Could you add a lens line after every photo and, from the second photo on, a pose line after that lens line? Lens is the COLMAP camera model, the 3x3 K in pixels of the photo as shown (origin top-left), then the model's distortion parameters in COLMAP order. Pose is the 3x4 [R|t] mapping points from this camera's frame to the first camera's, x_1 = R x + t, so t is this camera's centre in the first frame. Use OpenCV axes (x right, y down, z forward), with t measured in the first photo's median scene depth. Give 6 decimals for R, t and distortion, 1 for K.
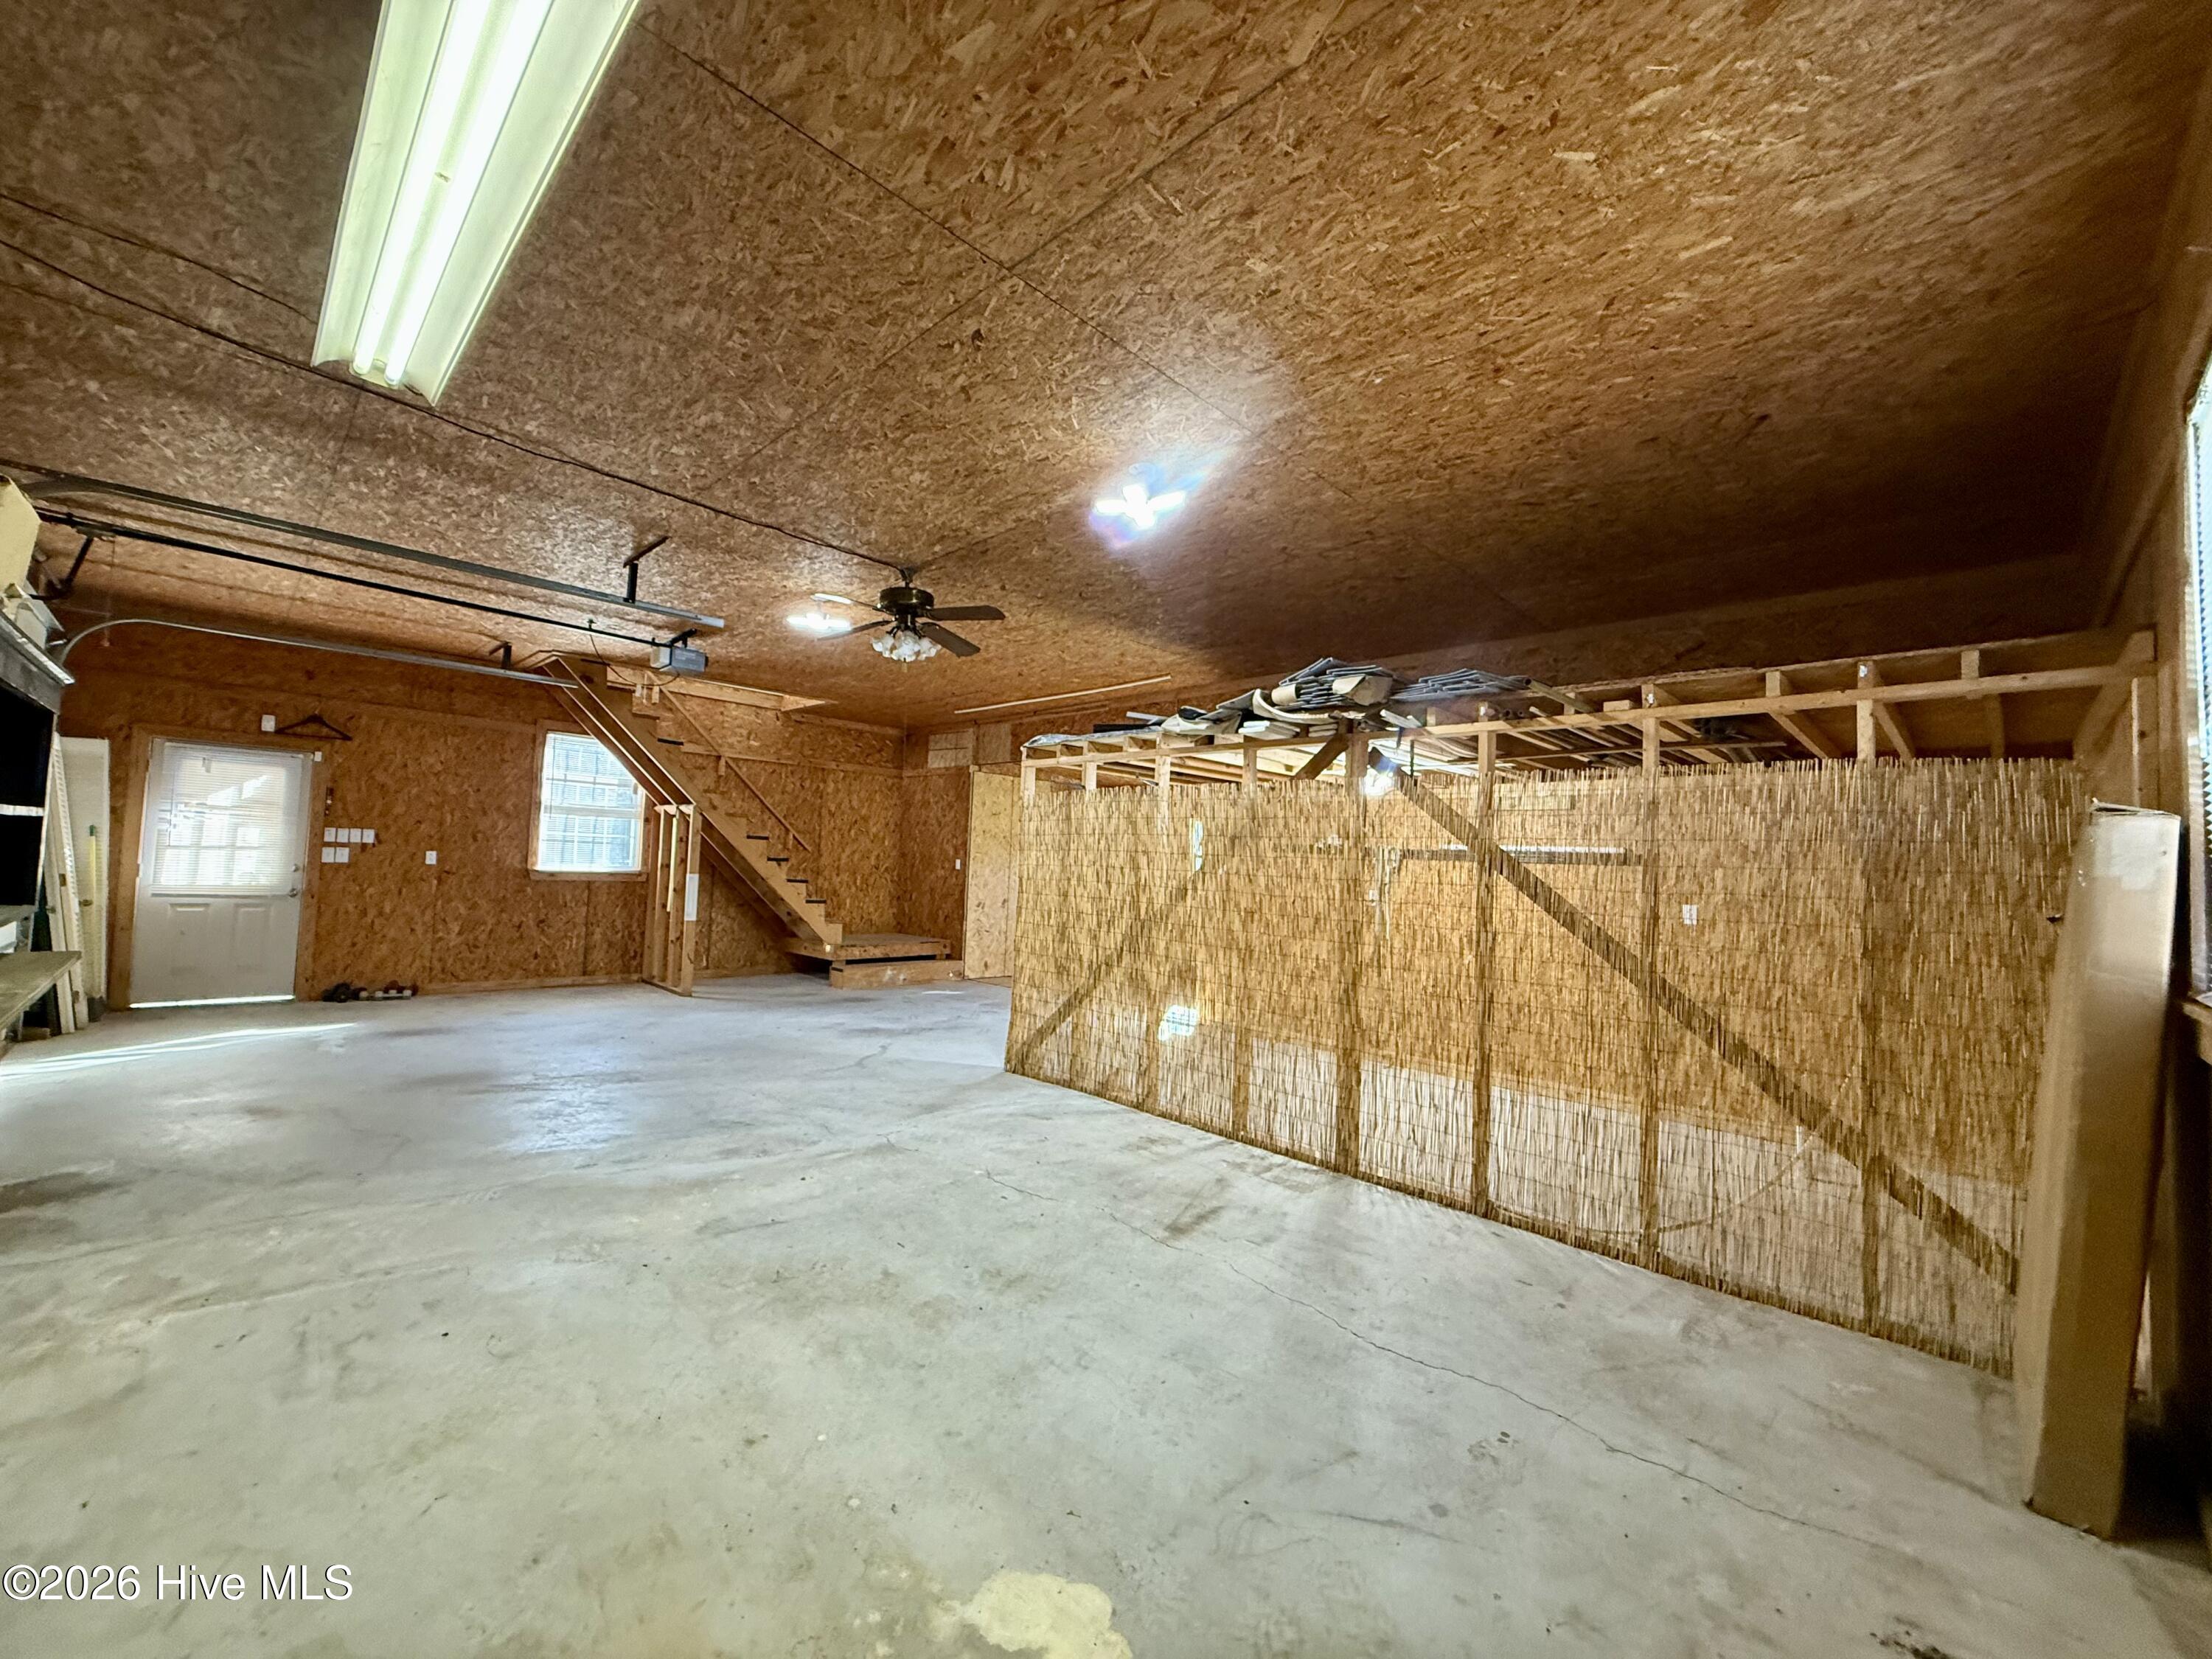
lens RADIAL K [[878.9, 0, 1102.3], [0, 878.9, 828.3], [0, 0, 1]] dist [0.000029, 0.000008]
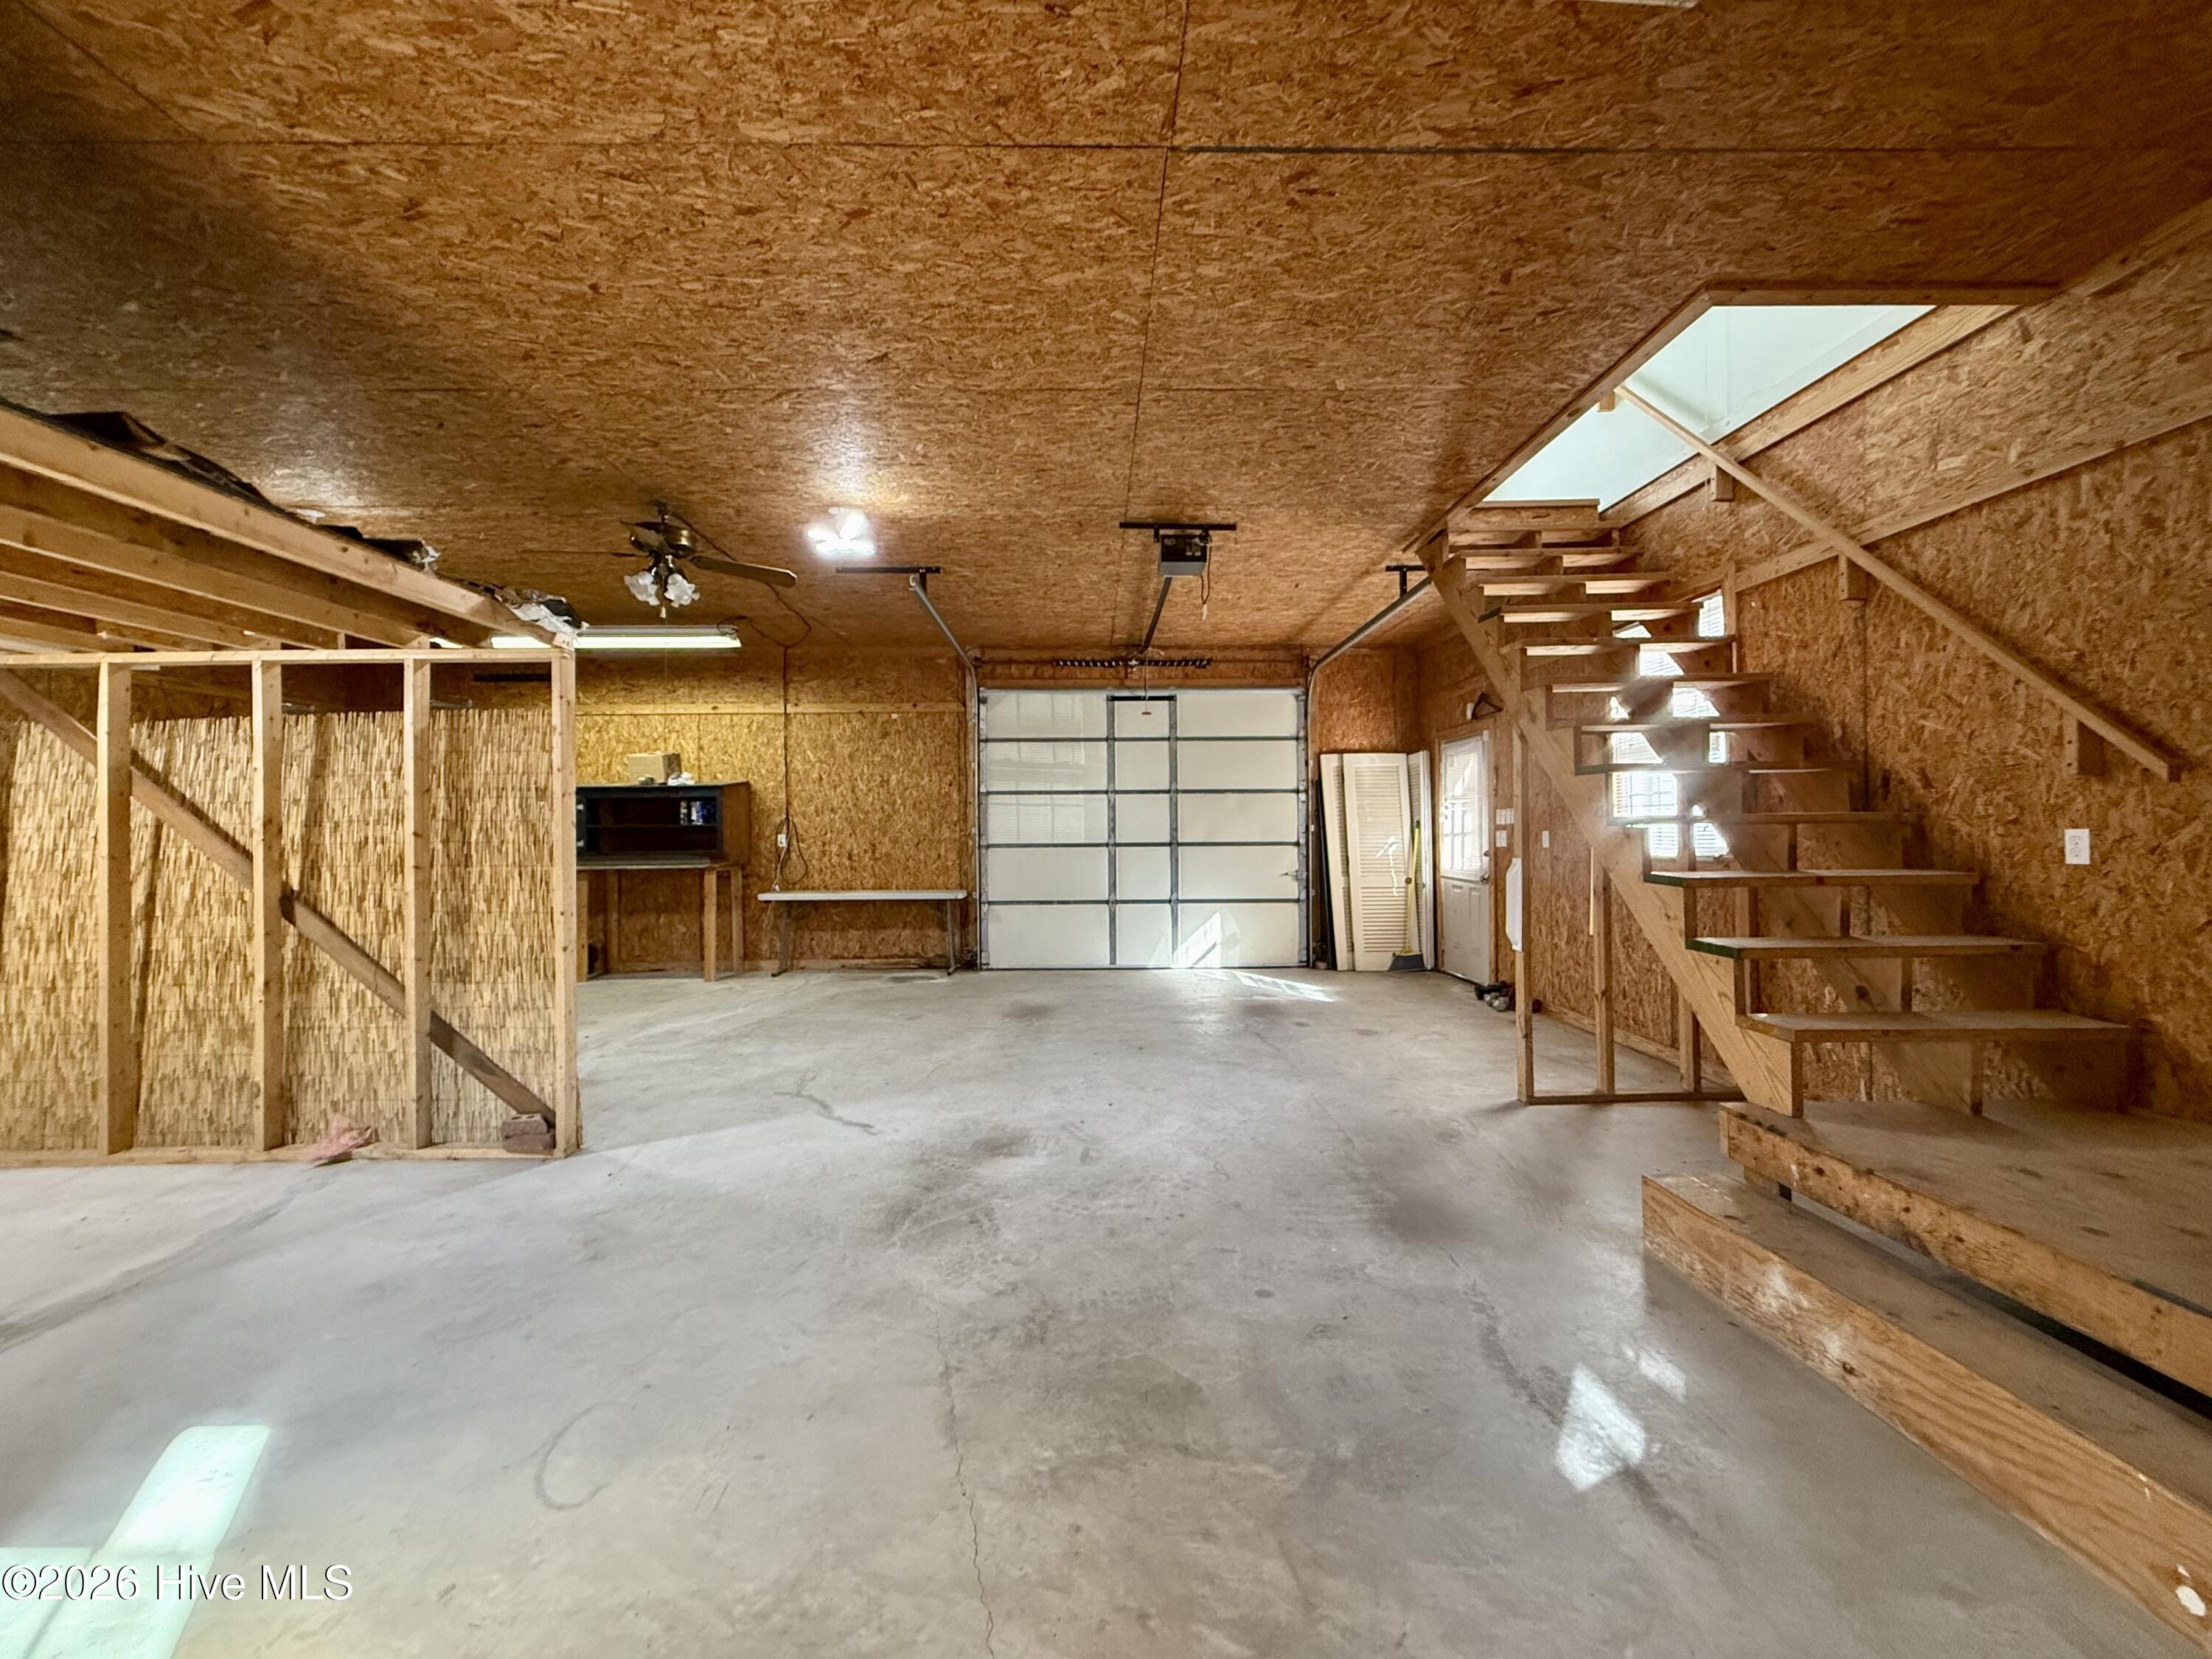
lens RADIAL K [[878.9, 0, 1102.3], [0, 878.9, 828.3], [0, 0, 1]] dist [0.000029, 0.000008]
pose [[-0.700168, -0.036464, -0.713046, 0.056334], [0.014336, 0.997776, -0.065102, 0.062382], [0.713834, -0.055804, -0.698088, 1.147098]]
